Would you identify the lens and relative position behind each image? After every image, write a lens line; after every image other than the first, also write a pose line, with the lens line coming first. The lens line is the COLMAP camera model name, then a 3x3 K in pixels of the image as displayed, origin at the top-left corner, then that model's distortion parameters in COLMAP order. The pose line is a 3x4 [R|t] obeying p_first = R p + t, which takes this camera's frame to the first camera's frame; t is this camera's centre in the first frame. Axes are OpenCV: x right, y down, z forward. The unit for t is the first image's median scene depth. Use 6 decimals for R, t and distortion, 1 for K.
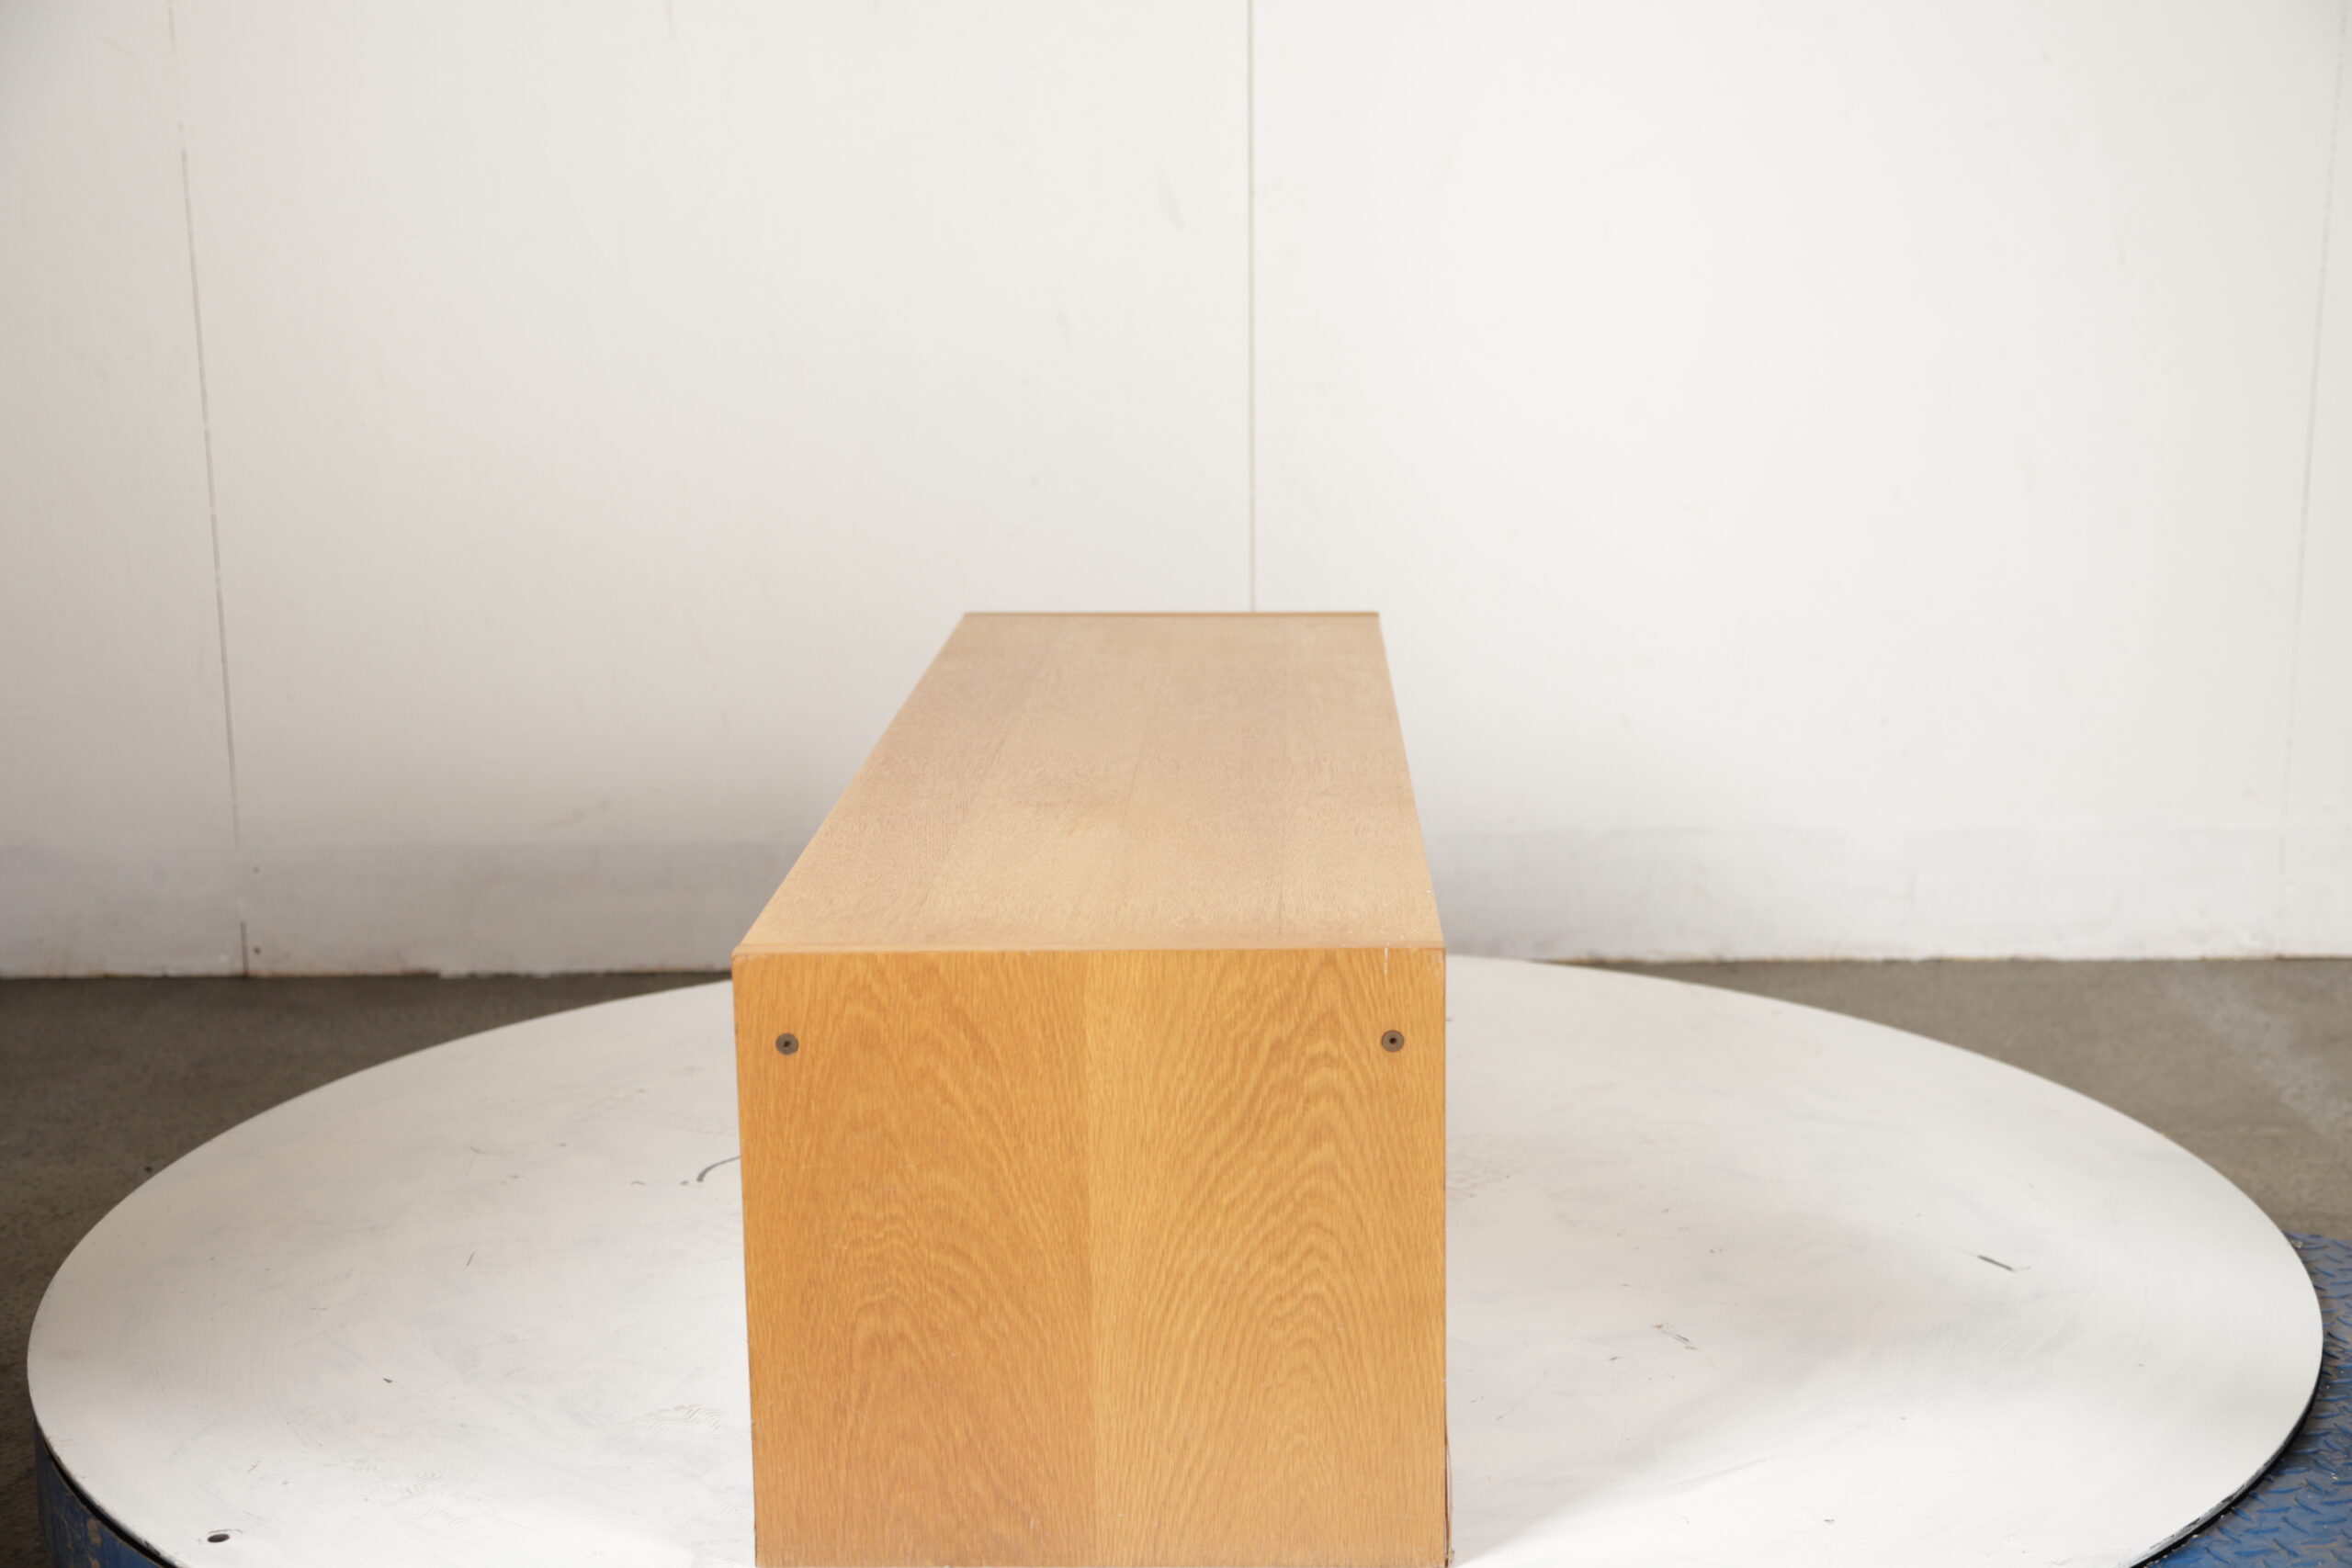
lens RADIAL K [[3105.2, 0, 1183.3], [0, 3105.2, 786.2], [0, 0, 1]] dist [0.048268, 0.000000]
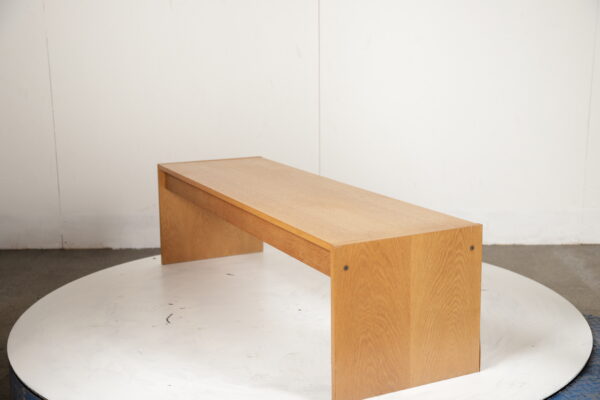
lens RADIAL K [[792.2, 0, 297.5], [0, 792.2, 199.8], [0, 0, 1]] dist [0.048268, 0.000000]
pose [[0.883520, -0.092491, 0.459170, -0.620200], [0.094692, 0.995339, 0.018288, -0.024800], [-0.458722, 0.027322, 0.888160, 0.150032]]
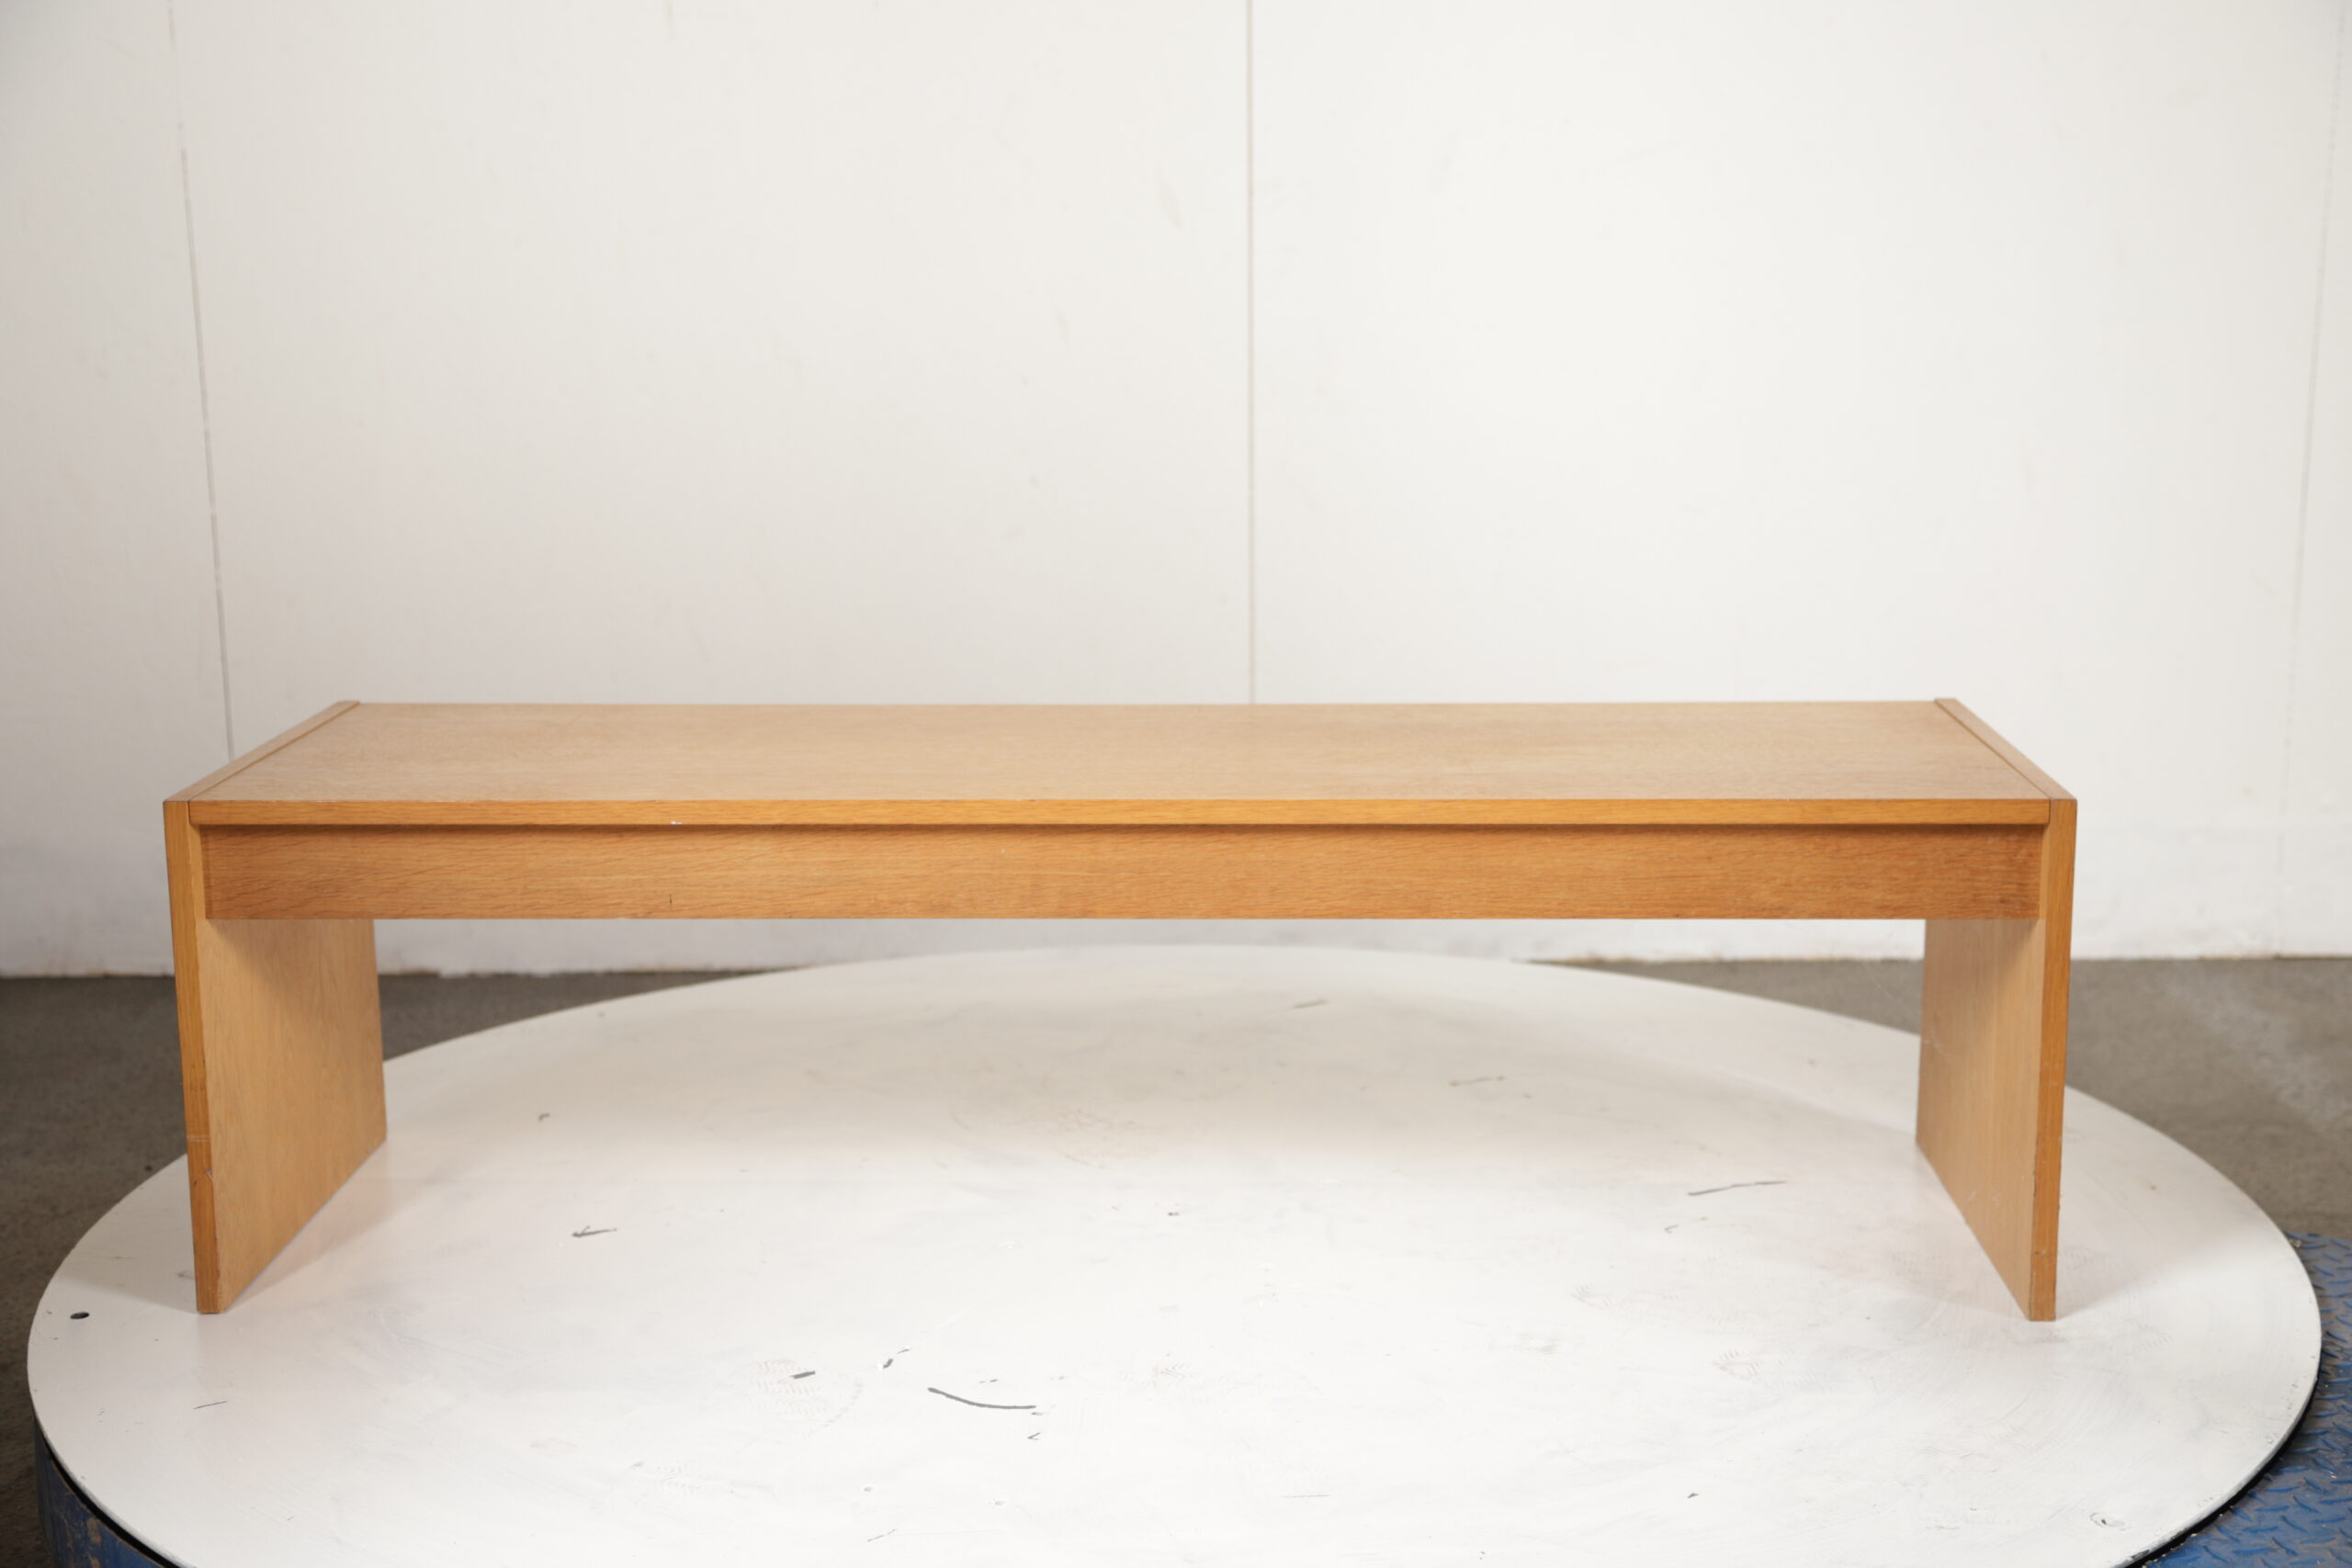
lens RADIAL K [[3105.2, 0, 1179.3], [0, 3105.2, 774.5], [0, 0, 1]] dist [0.048268, 0.000000]
pose [[0.006242, -0.181778, 0.983320, -1.308052], [0.204263, 0.962837, 0.176695, -0.234429], [-0.978896, 0.199753, 0.043140, 1.259400]]
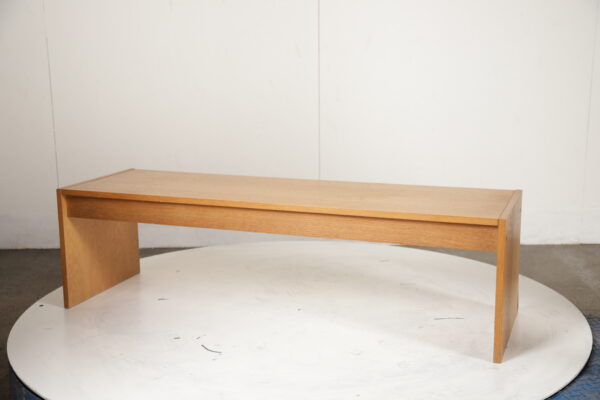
lens RADIAL K [[792.2, 0, 302.1], [0, 792.2, 198.1], [0, 0, 1]] dist [0.048268, 0.000000]
pose [[0.313466, -0.175780, 0.933188, -1.240582], [0.189039, 0.974600, 0.120080, -0.159227], [-0.930593, 0.138767, 0.338733, 0.869832]]
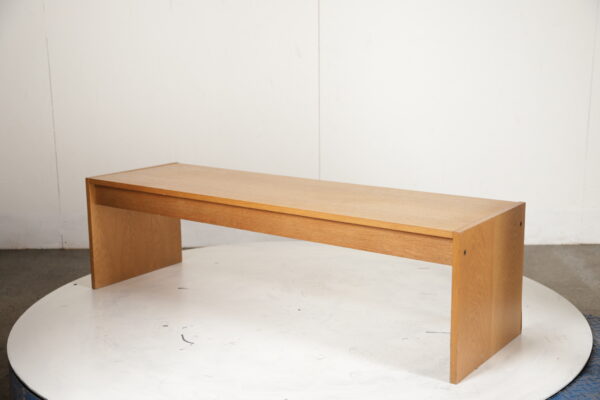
lens RADIAL K [[792.2, 0, 303.4], [0, 792.2, 199.5], [0, 0, 1]] dist [0.048268, 0.000000]
pose [[0.557394, -0.155121, 0.815628, -1.082703], [0.162481, 0.983776, 0.076062, -0.099406], [-0.814194, 0.090127, 0.573555, 0.562116]]
